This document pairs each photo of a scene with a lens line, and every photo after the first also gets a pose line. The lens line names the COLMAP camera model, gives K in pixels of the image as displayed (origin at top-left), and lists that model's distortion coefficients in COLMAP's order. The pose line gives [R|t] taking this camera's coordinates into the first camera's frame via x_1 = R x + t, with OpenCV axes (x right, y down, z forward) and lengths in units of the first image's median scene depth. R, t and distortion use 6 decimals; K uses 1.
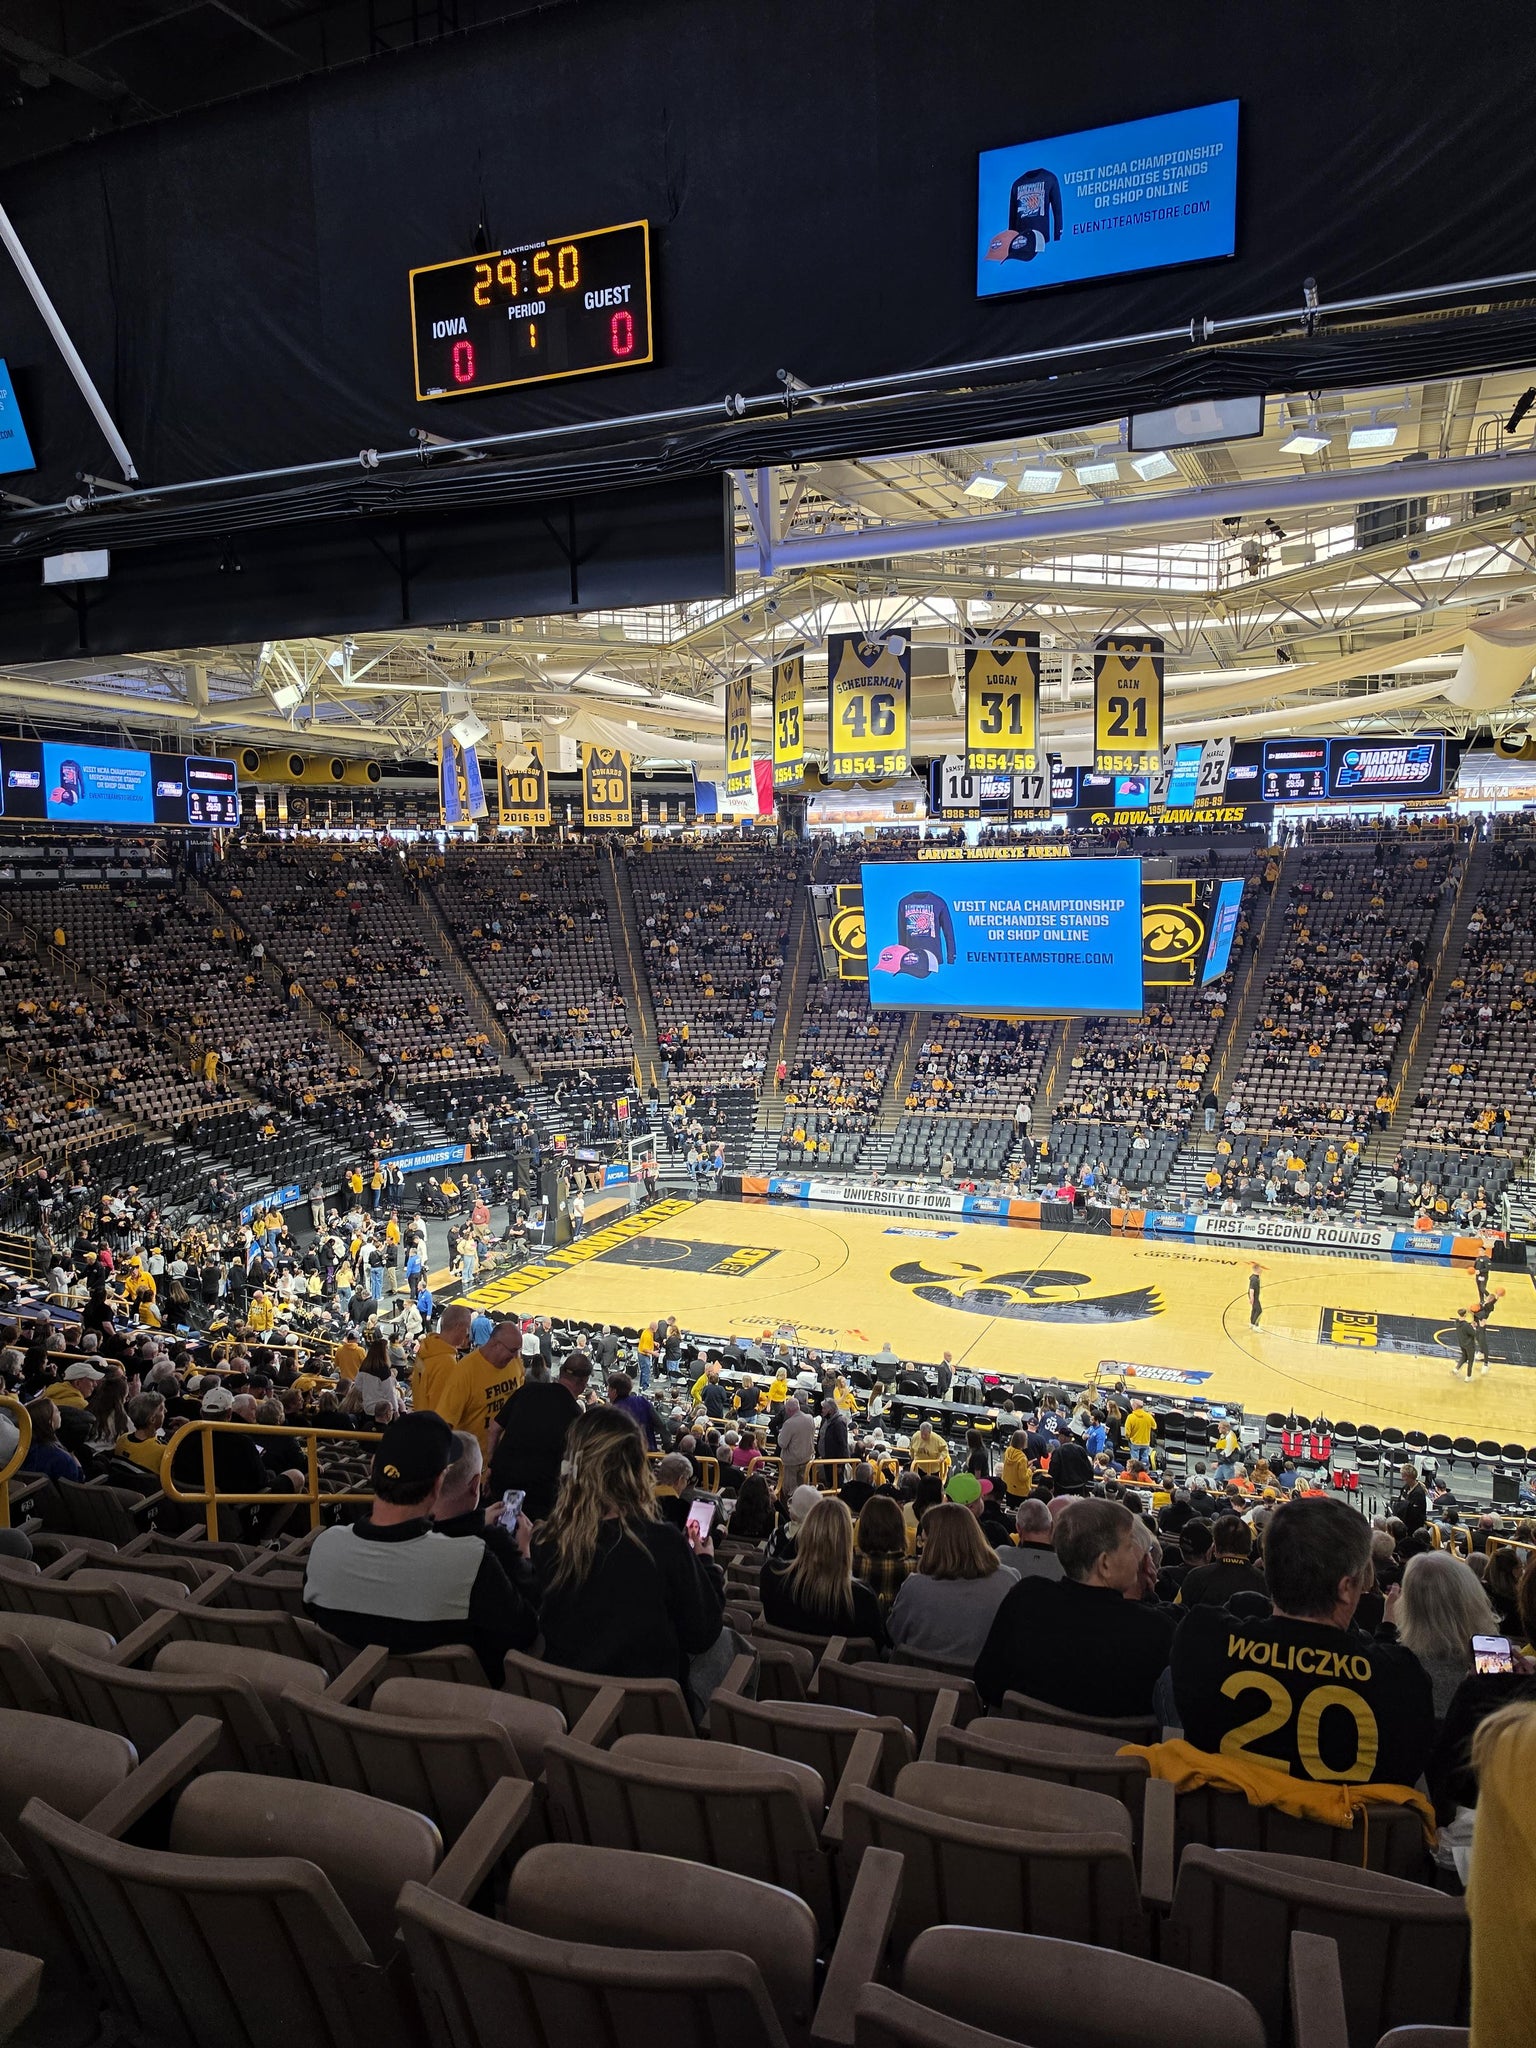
lens RADIAL K [[1394.6, 0, 768.0], [0, 1394.6, 1024.0], [0, 0, 1]] dist [0.134433, -0.267072]
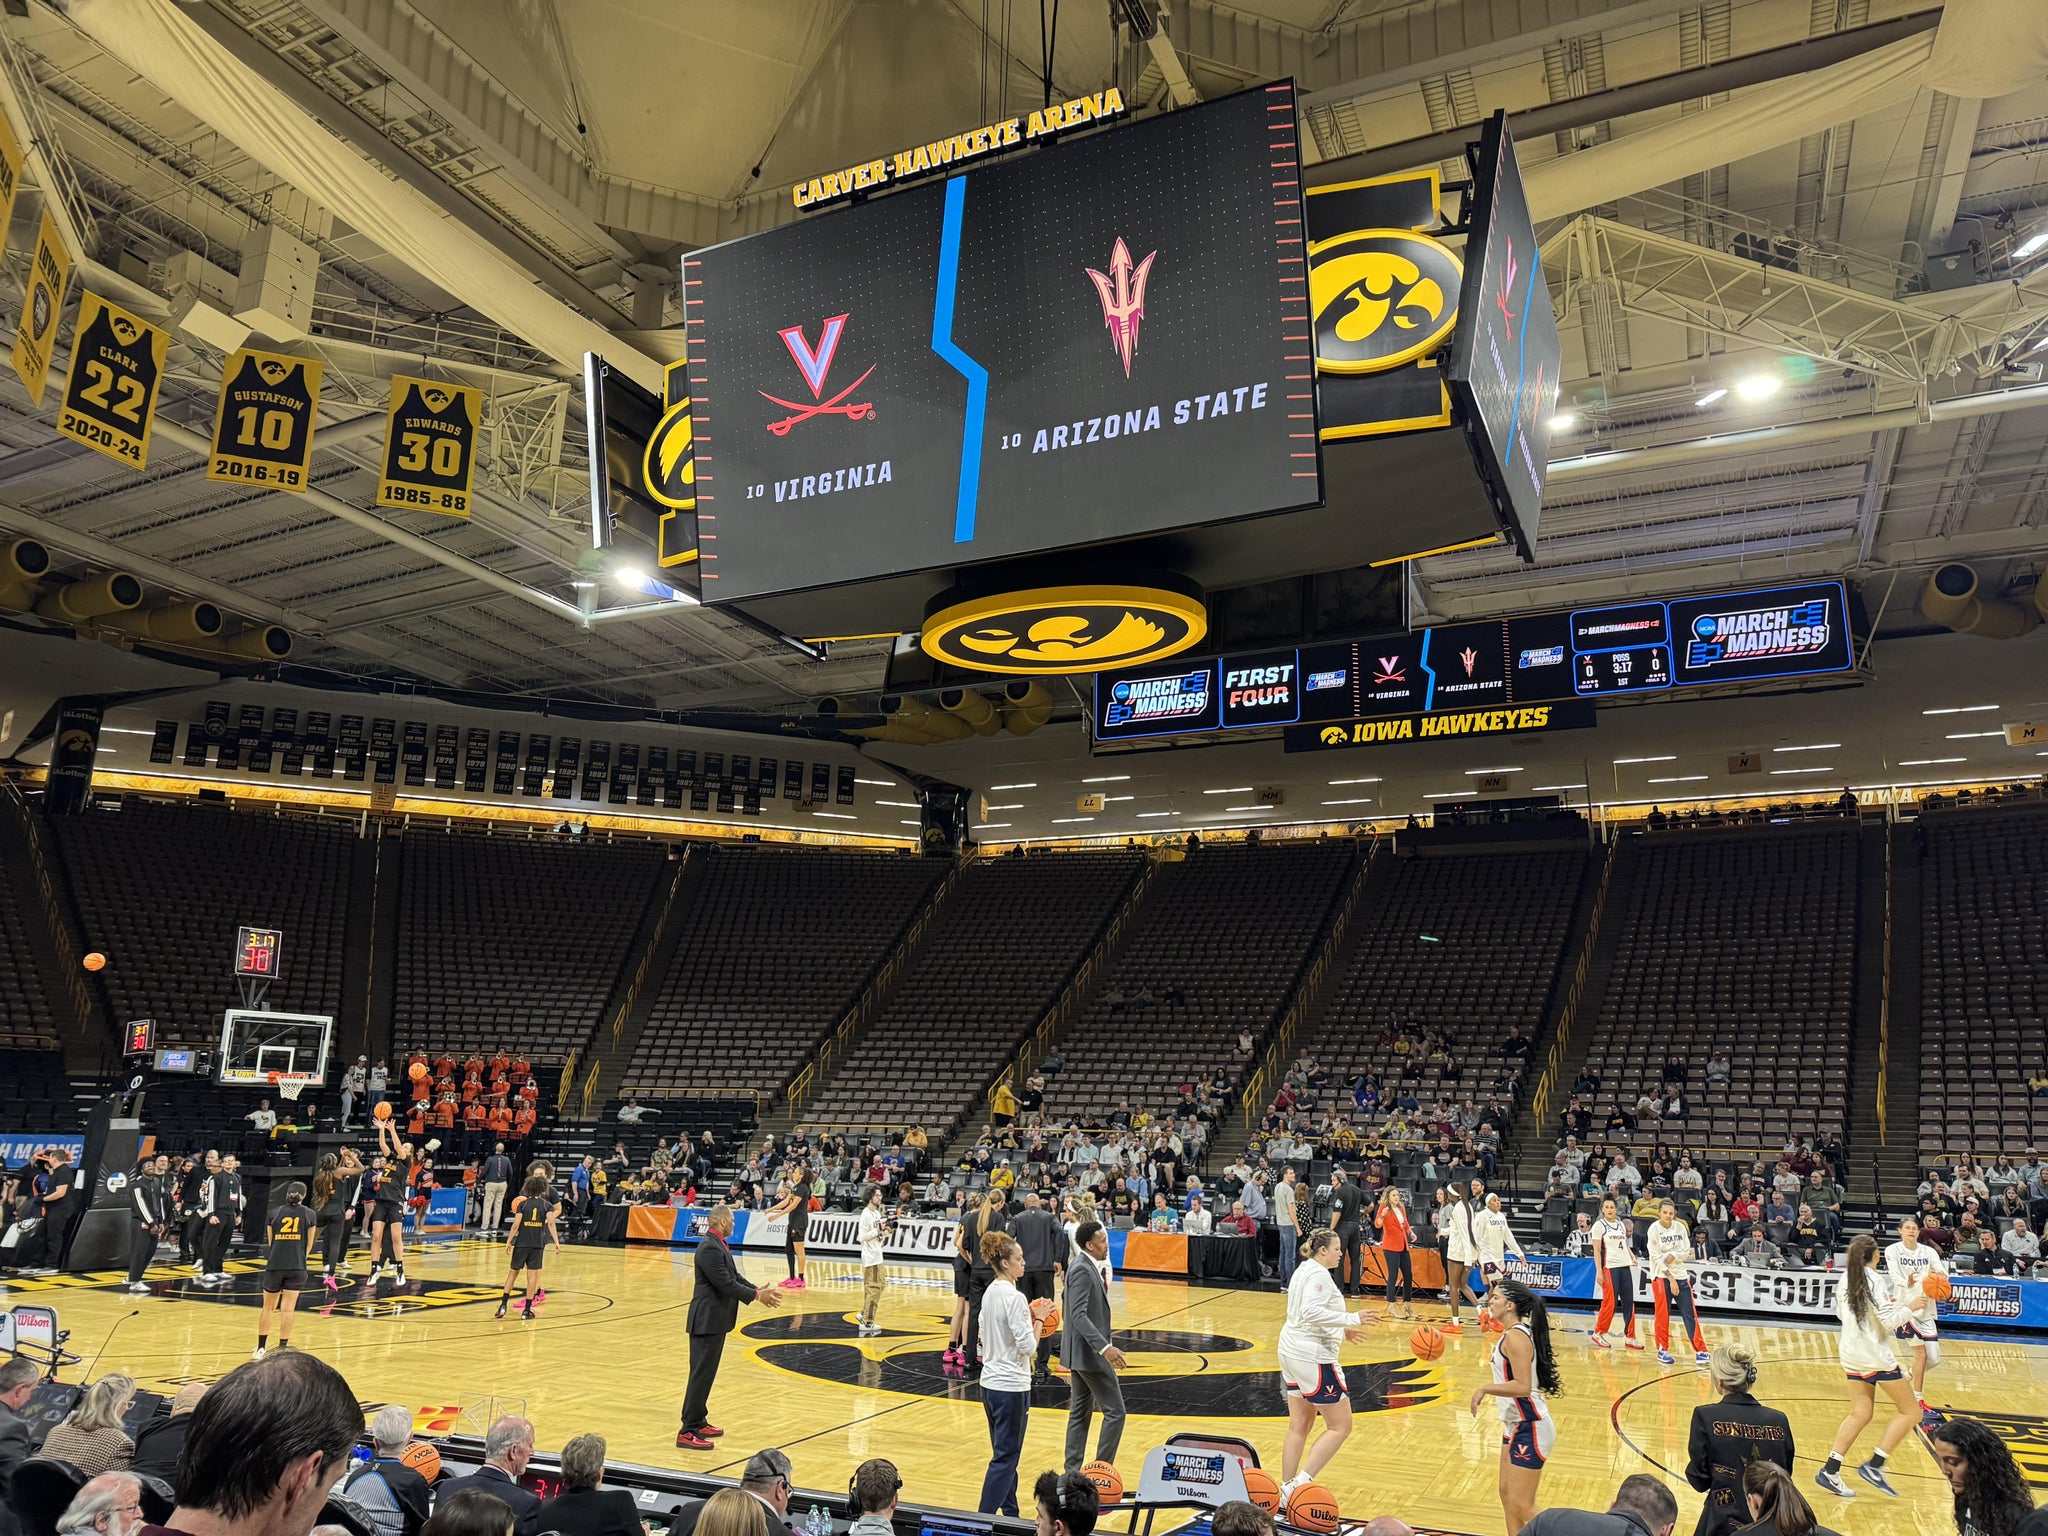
lens RADIAL K [[1394.6, 0, 1049.2], [0, 1394.6, 762.5], [0, 0, 1]] dist [0.134433, -0.267072]
pose [[0.999465, 0.025743, -0.020156, 0.168049], [-0.031162, 0.936612, -0.348981, 0.159542], [0.009895, 0.349422, 0.936913, 0.556523]]
